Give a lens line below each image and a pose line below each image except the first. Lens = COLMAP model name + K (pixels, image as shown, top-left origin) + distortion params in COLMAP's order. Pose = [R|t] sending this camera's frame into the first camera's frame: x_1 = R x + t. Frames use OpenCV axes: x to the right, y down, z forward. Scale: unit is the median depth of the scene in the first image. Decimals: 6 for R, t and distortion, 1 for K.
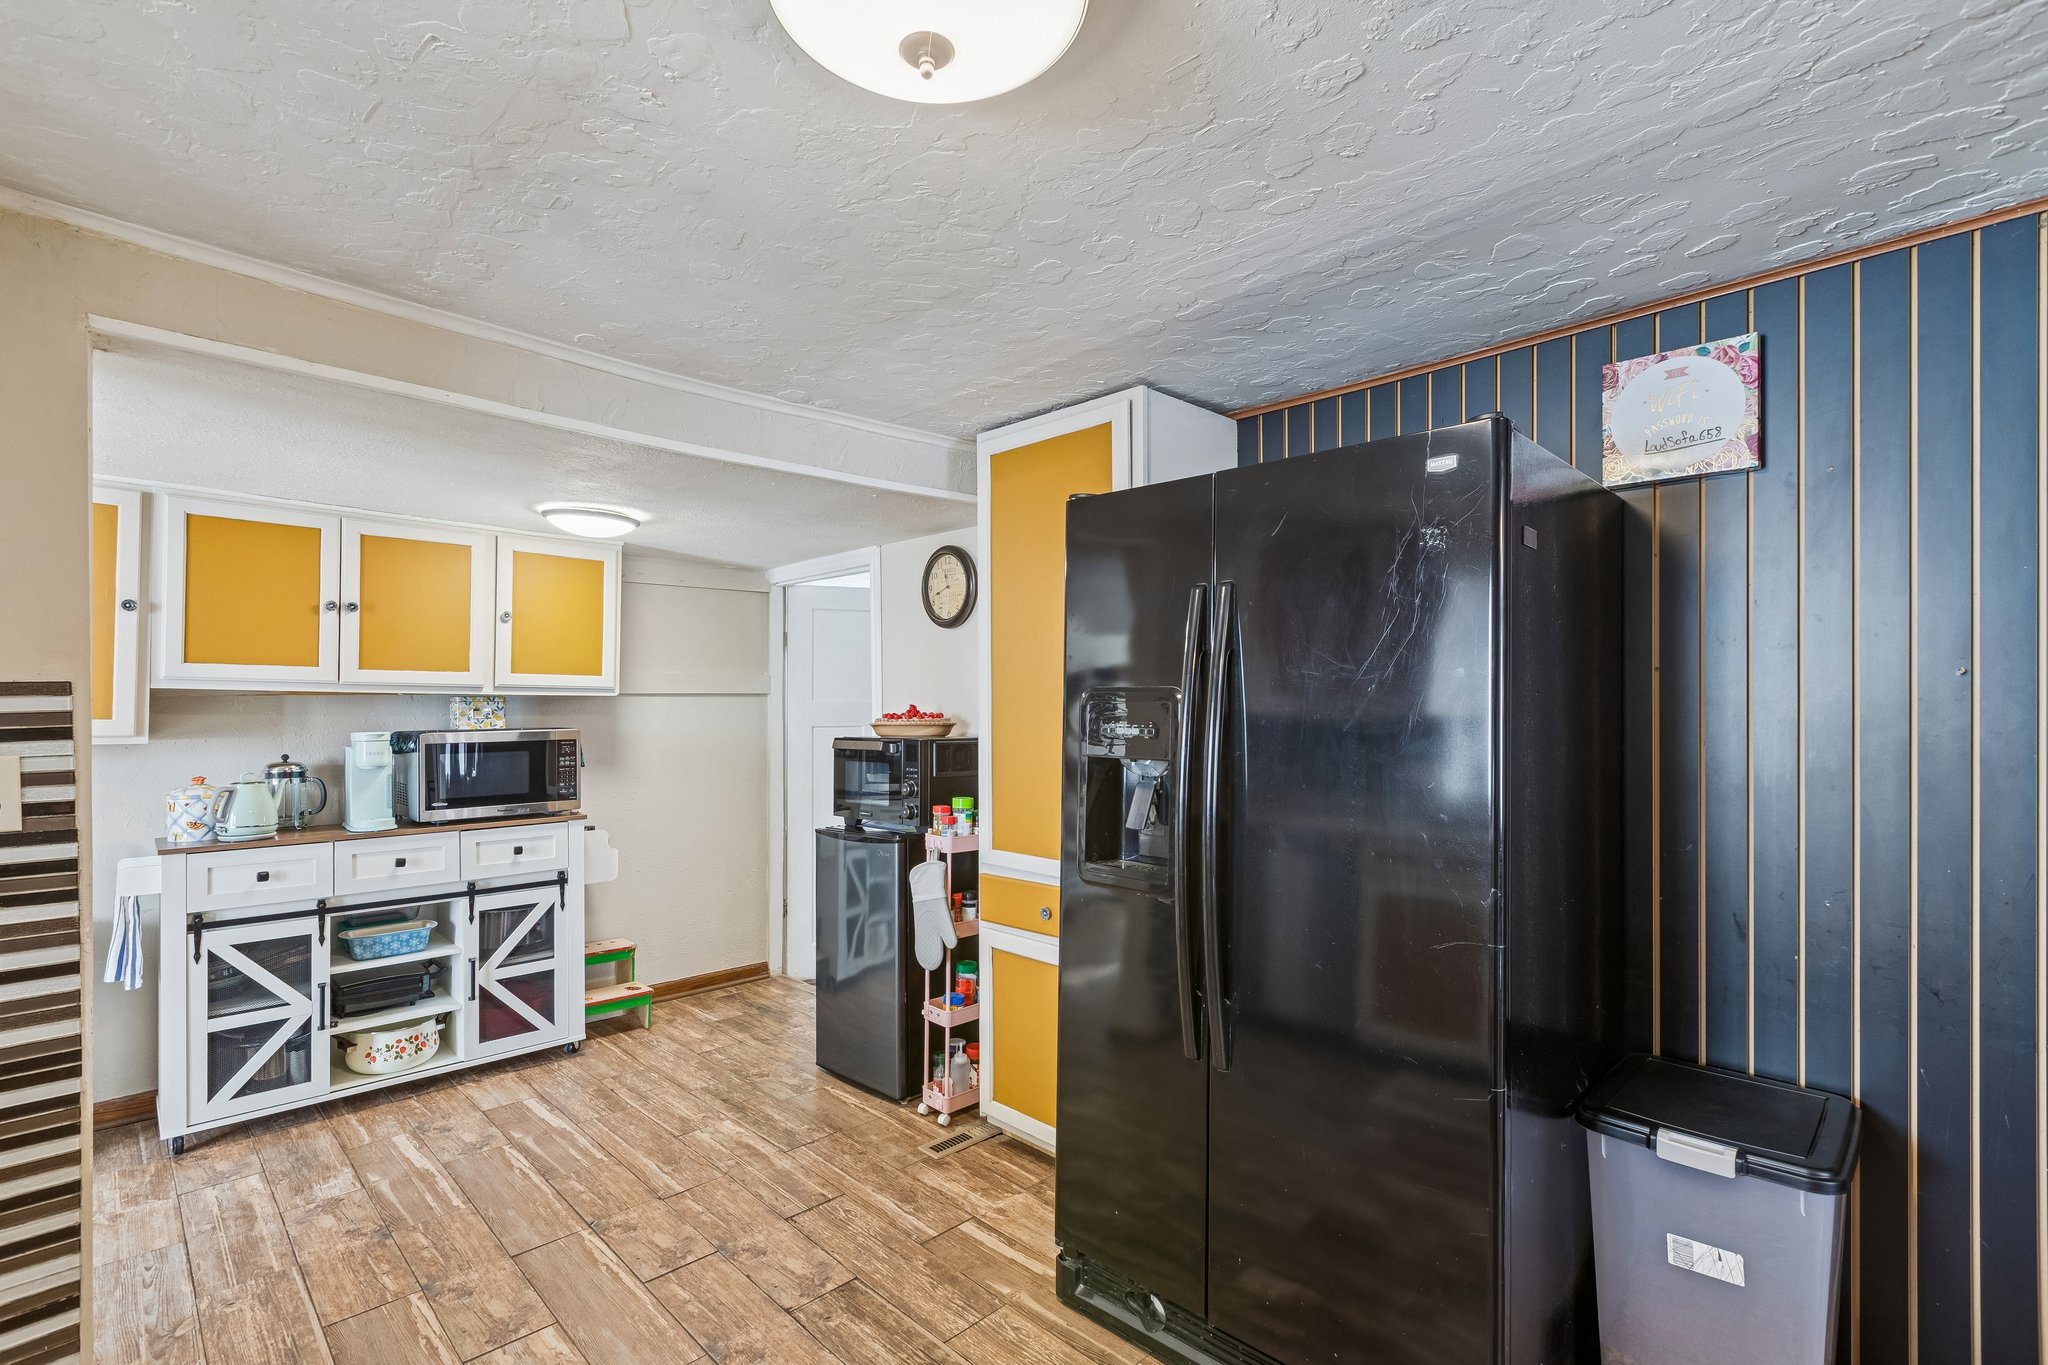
lens RADIAL K [[938.7, 0, 994.5], [0, 938.7, 694.6], [0, 0, 1]] dist [-0.001722, -0.000650]
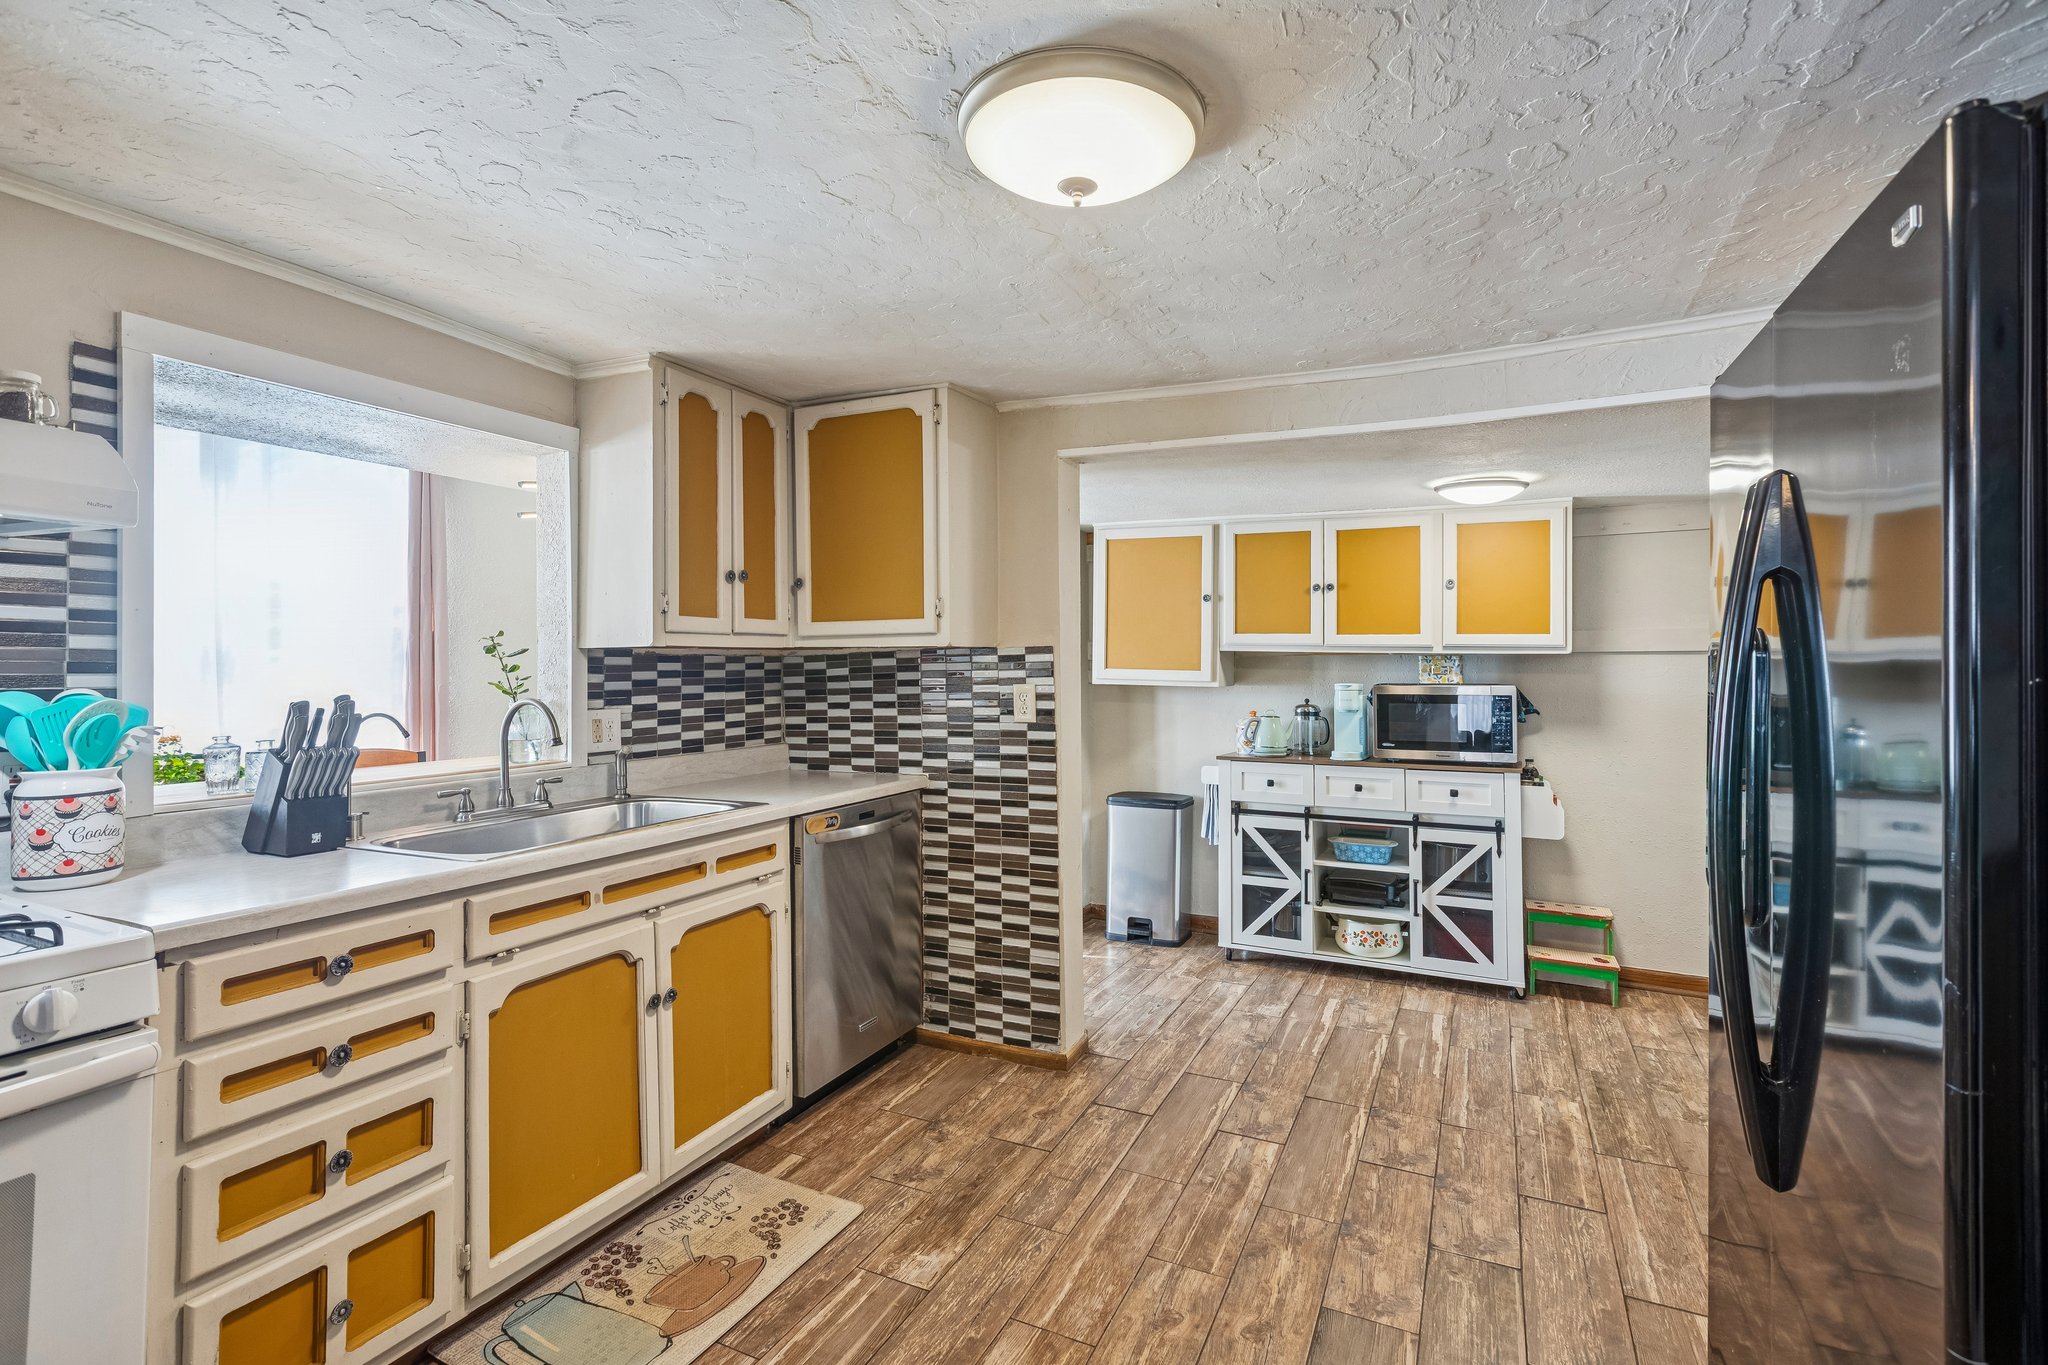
lens RADIAL K [[938.7, 0, 1016.6], [0, 938.7, 640.9], [0, 0, 1]] dist [-0.001722, -0.000650]
pose [[0.345442, -0.023427, -0.938147, 0.401975], [0.004407, 0.999718, -0.023342, 0.010297], [0.938430, 0.003929, 0.345448, 0.143574]]
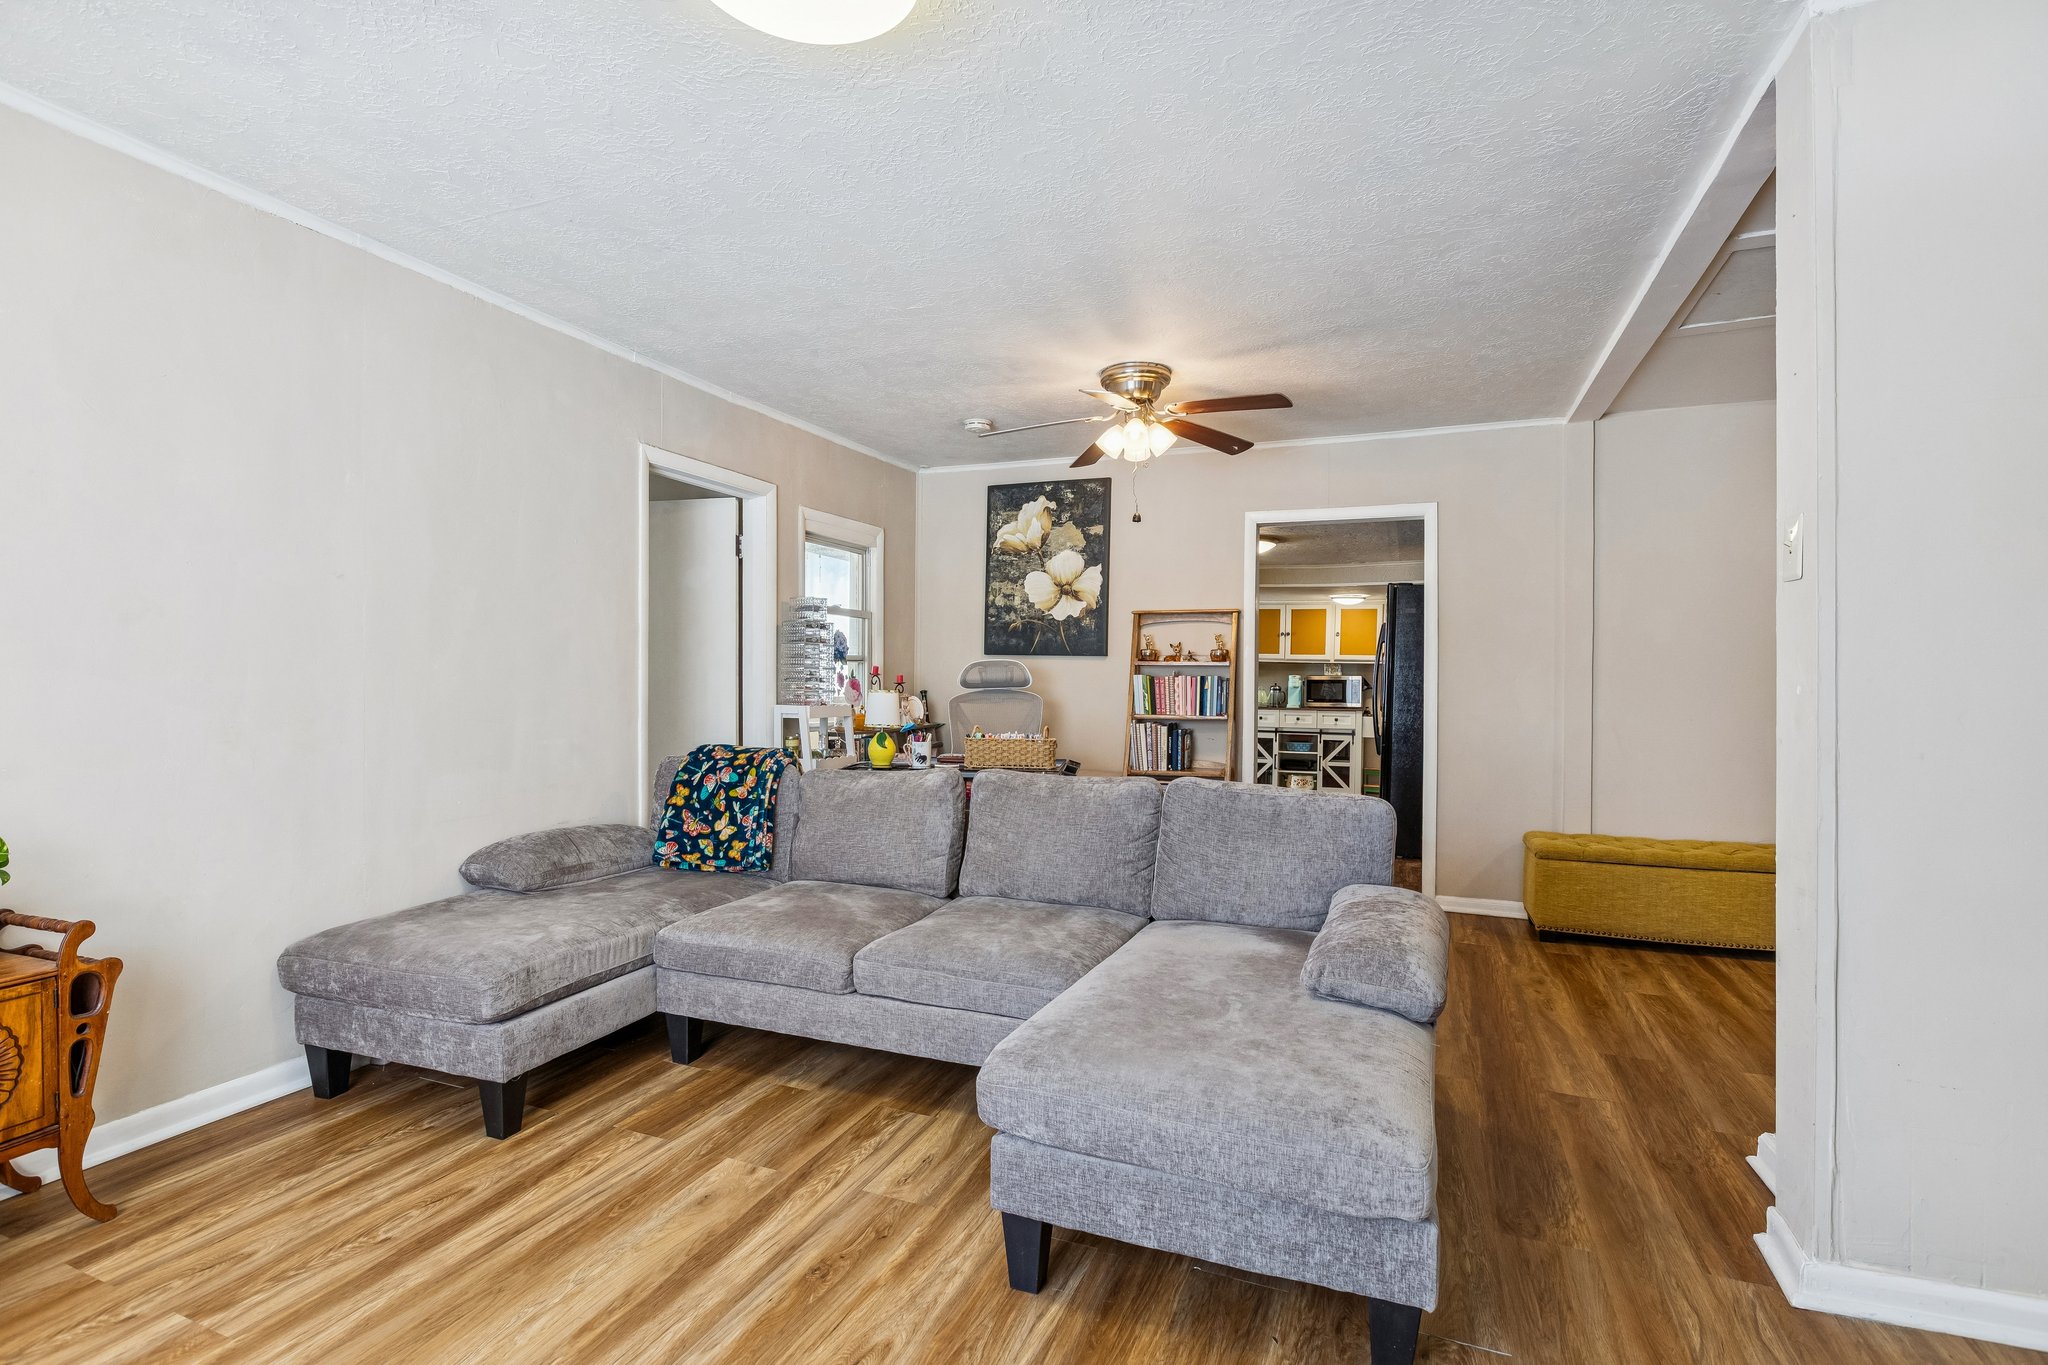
lens RADIAL K [[971.6, 0, 1007.5], [0, 971.6, 689.1], [0, 0, 1]] dist [-0.006807, 0.000892]
pose [[0.395977, 0.007857, -0.918227, 1.900952], [-0.013386, 0.999907, 0.002784, 0.091154], [0.918163, 0.011189, 0.396045, -1.110318]]
